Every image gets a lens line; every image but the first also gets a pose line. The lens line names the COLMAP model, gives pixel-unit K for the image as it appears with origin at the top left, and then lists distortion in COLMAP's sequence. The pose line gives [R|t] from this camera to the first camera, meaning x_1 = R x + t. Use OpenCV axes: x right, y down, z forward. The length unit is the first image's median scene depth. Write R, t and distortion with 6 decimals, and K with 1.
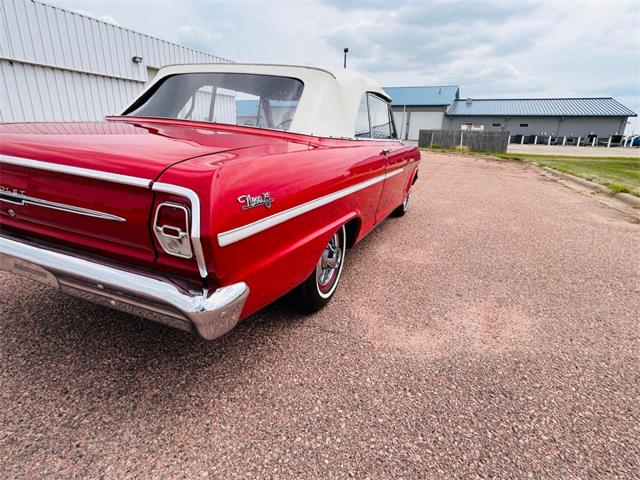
lens RADIAL K [[345.1, 0, 320.0], [0, 345.1, 240.0], [0, 0, 1]] dist [-0.018354, 0.012449]
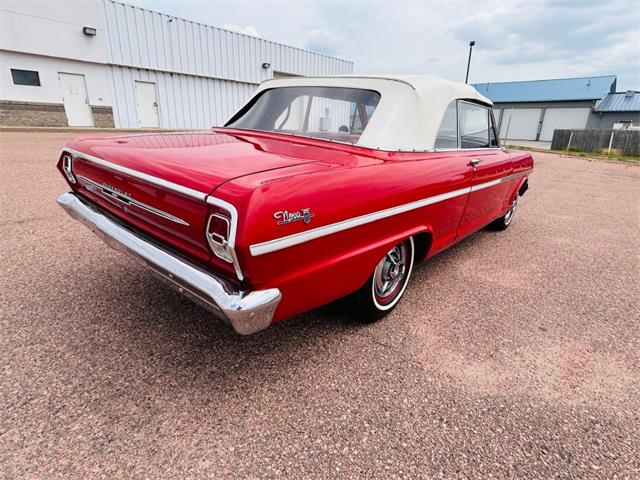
lens RADIAL K [[345.1, 0, 320.0], [0, 345.1, 240.0], [0, 0, 1]] dist [-0.018354, 0.012449]
pose [[0.950460, 0.095880, -0.295690, 0.159971], [-0.094609, 0.995340, 0.018638, -0.047944], [0.296099, 0.010260, 0.955102, -0.015579]]
